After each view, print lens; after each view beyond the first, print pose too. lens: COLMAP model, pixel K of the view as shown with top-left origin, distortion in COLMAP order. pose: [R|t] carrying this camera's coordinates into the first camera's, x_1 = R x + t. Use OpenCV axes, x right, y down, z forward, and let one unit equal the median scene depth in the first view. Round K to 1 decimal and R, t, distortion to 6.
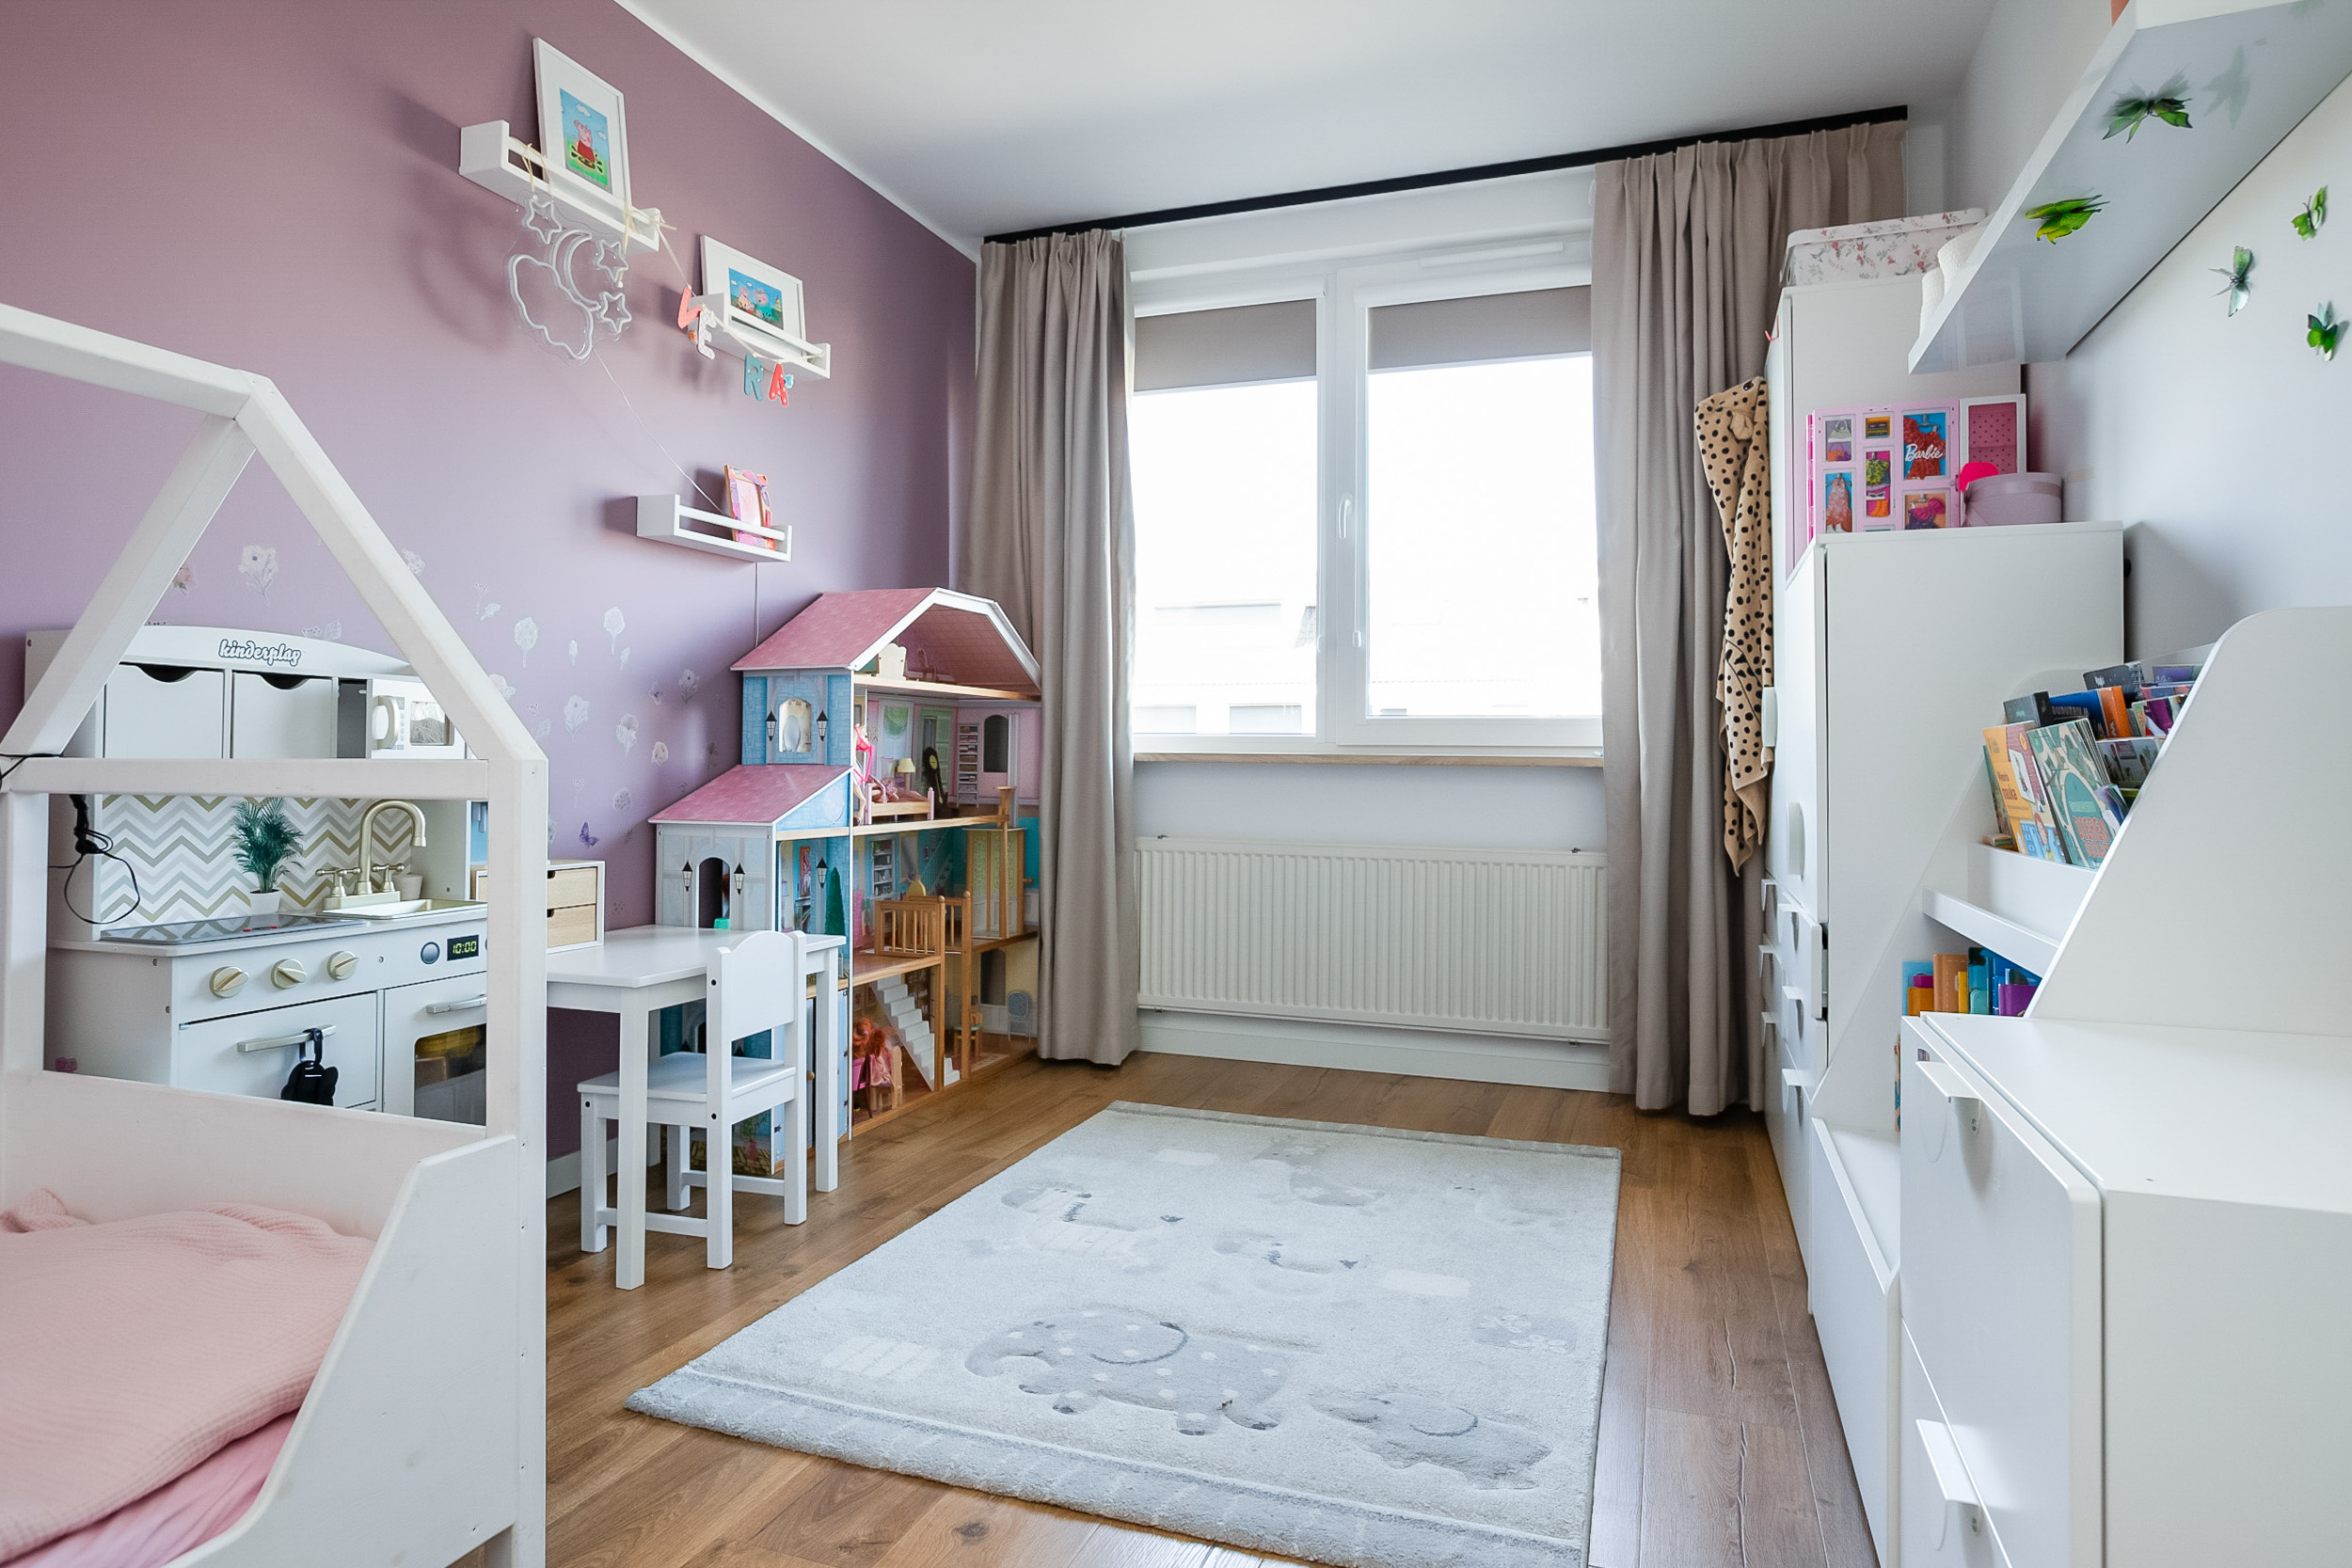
lens RADIAL K [[1335.1, 0, 1179.2], [0, 1335.1, 745.8], [0, 0, 1]] dist [-0.046718, 0.031710]
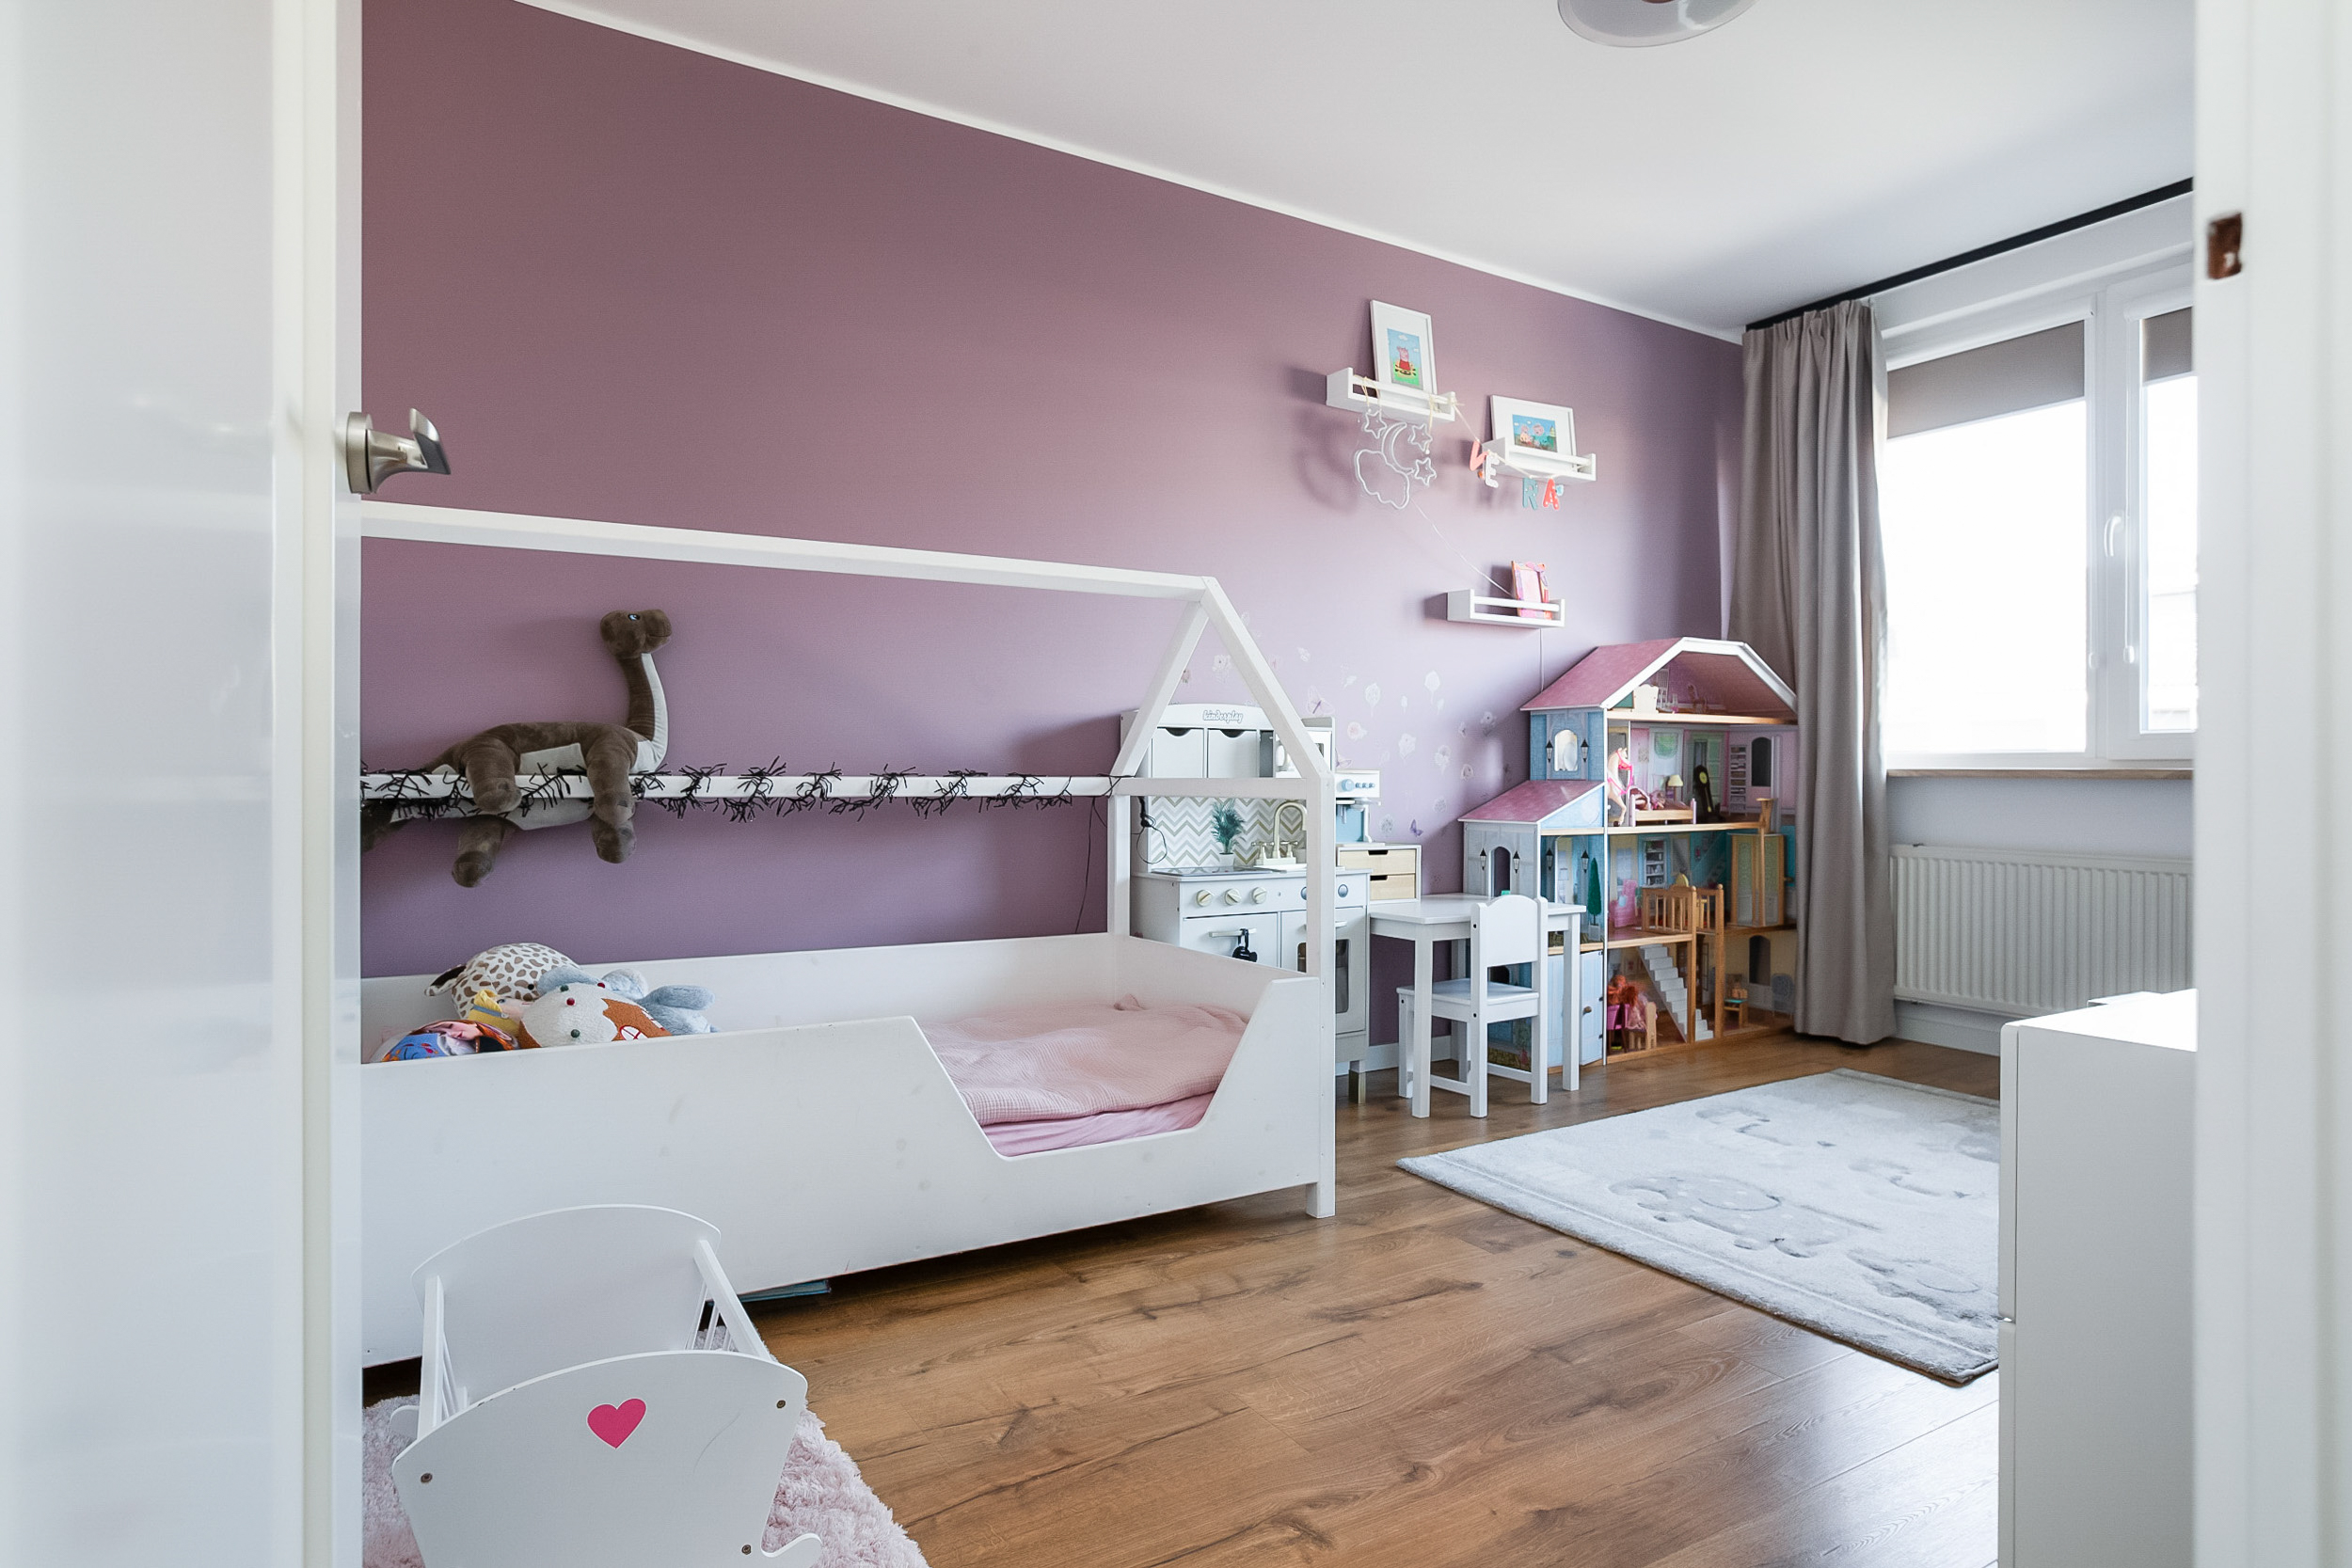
lens RADIAL K [[1316.0, 0, 1176.0], [0, 1316.0, 784.0], [0, 0, 1]] dist [-0.042988, 0.030387]
pose [[0.772582, -0.001662, -0.634913, 0.280586], [0.011910, 0.999859, 0.011875, -0.002495], [0.634803, -0.016736, 0.772492, -0.302701]]
